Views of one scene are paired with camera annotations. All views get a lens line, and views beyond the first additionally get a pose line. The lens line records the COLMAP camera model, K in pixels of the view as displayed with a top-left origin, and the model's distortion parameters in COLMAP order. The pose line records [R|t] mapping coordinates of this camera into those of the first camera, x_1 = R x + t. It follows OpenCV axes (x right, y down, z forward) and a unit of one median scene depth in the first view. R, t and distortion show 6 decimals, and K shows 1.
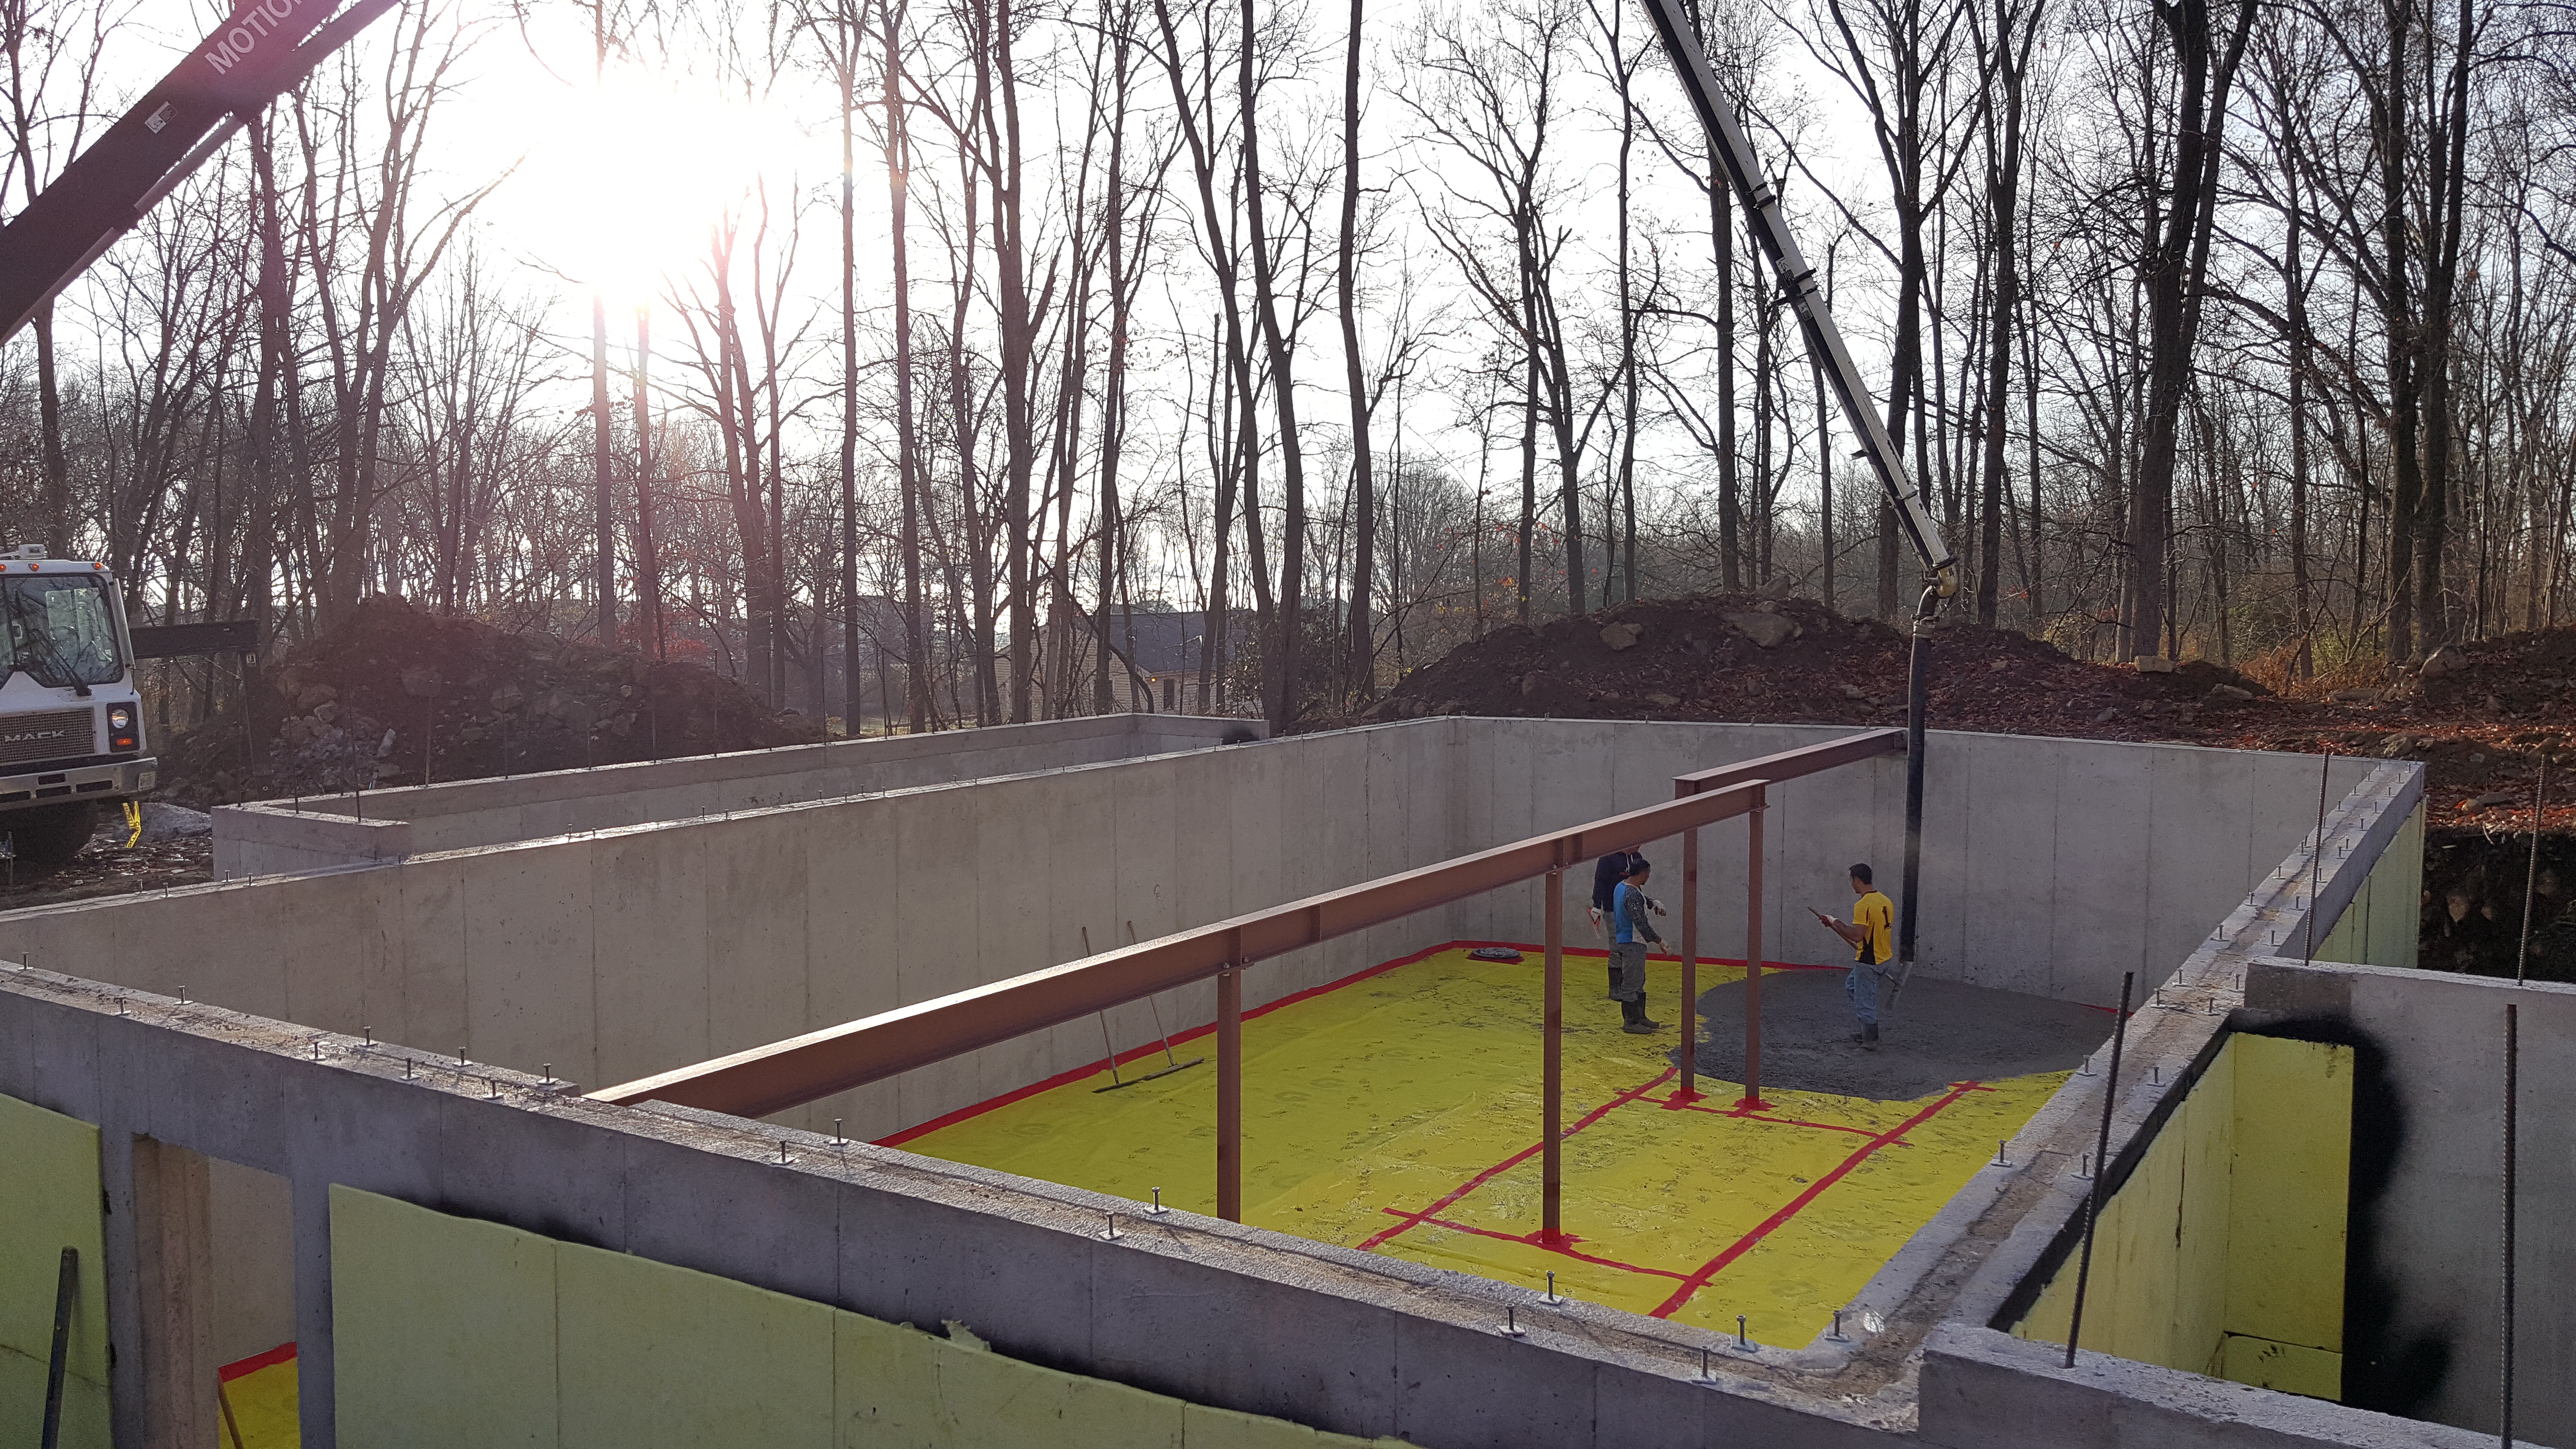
lens RADIAL K [[2006.4, 0, 1267.4], [0, 2006.4, 752.6], [0, 0, 1]] dist [0.068827, -0.078508]
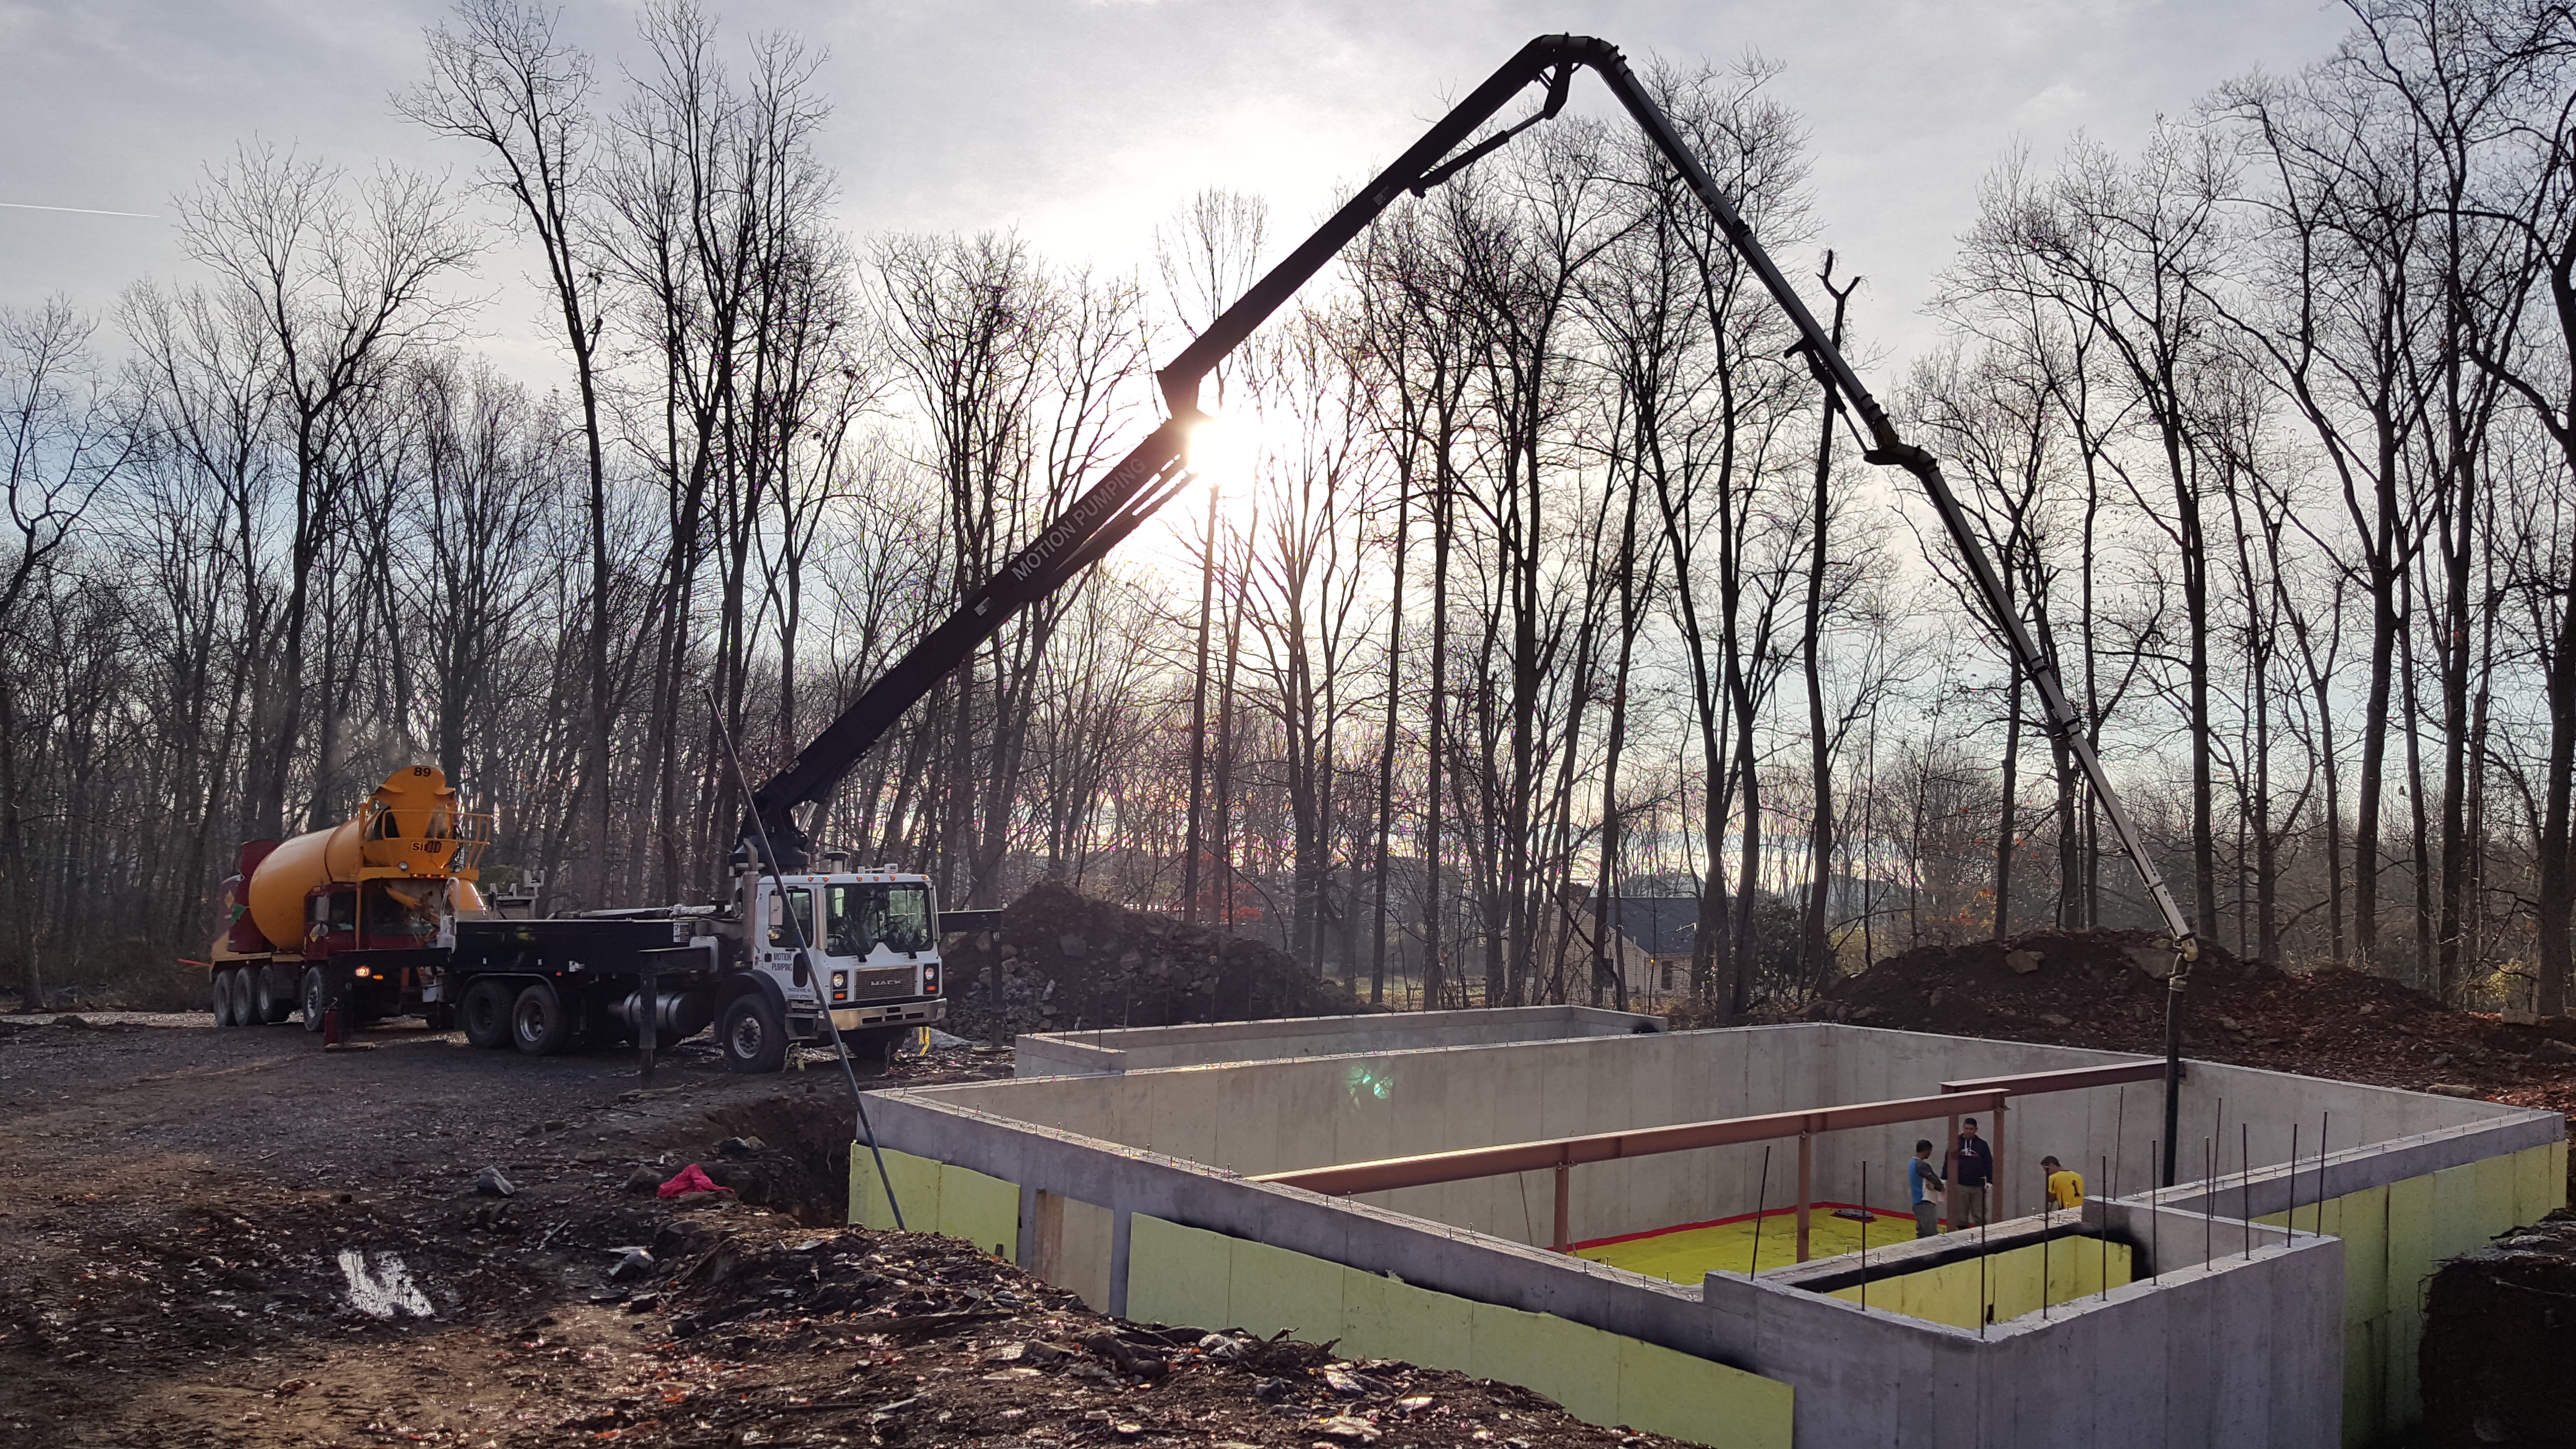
lens RADIAL K [[2006.4, 0, 1293.1], [0, 2006.4, 736.9], [0, 0, 1]] dist [0.068827, -0.078508]
pose [[0.967785, 0.030169, -0.249964, 0.841281], [-0.064355, 0.989457, -0.129743, -0.107152], [0.243414, 0.141649, 0.959523, -3.848610]]
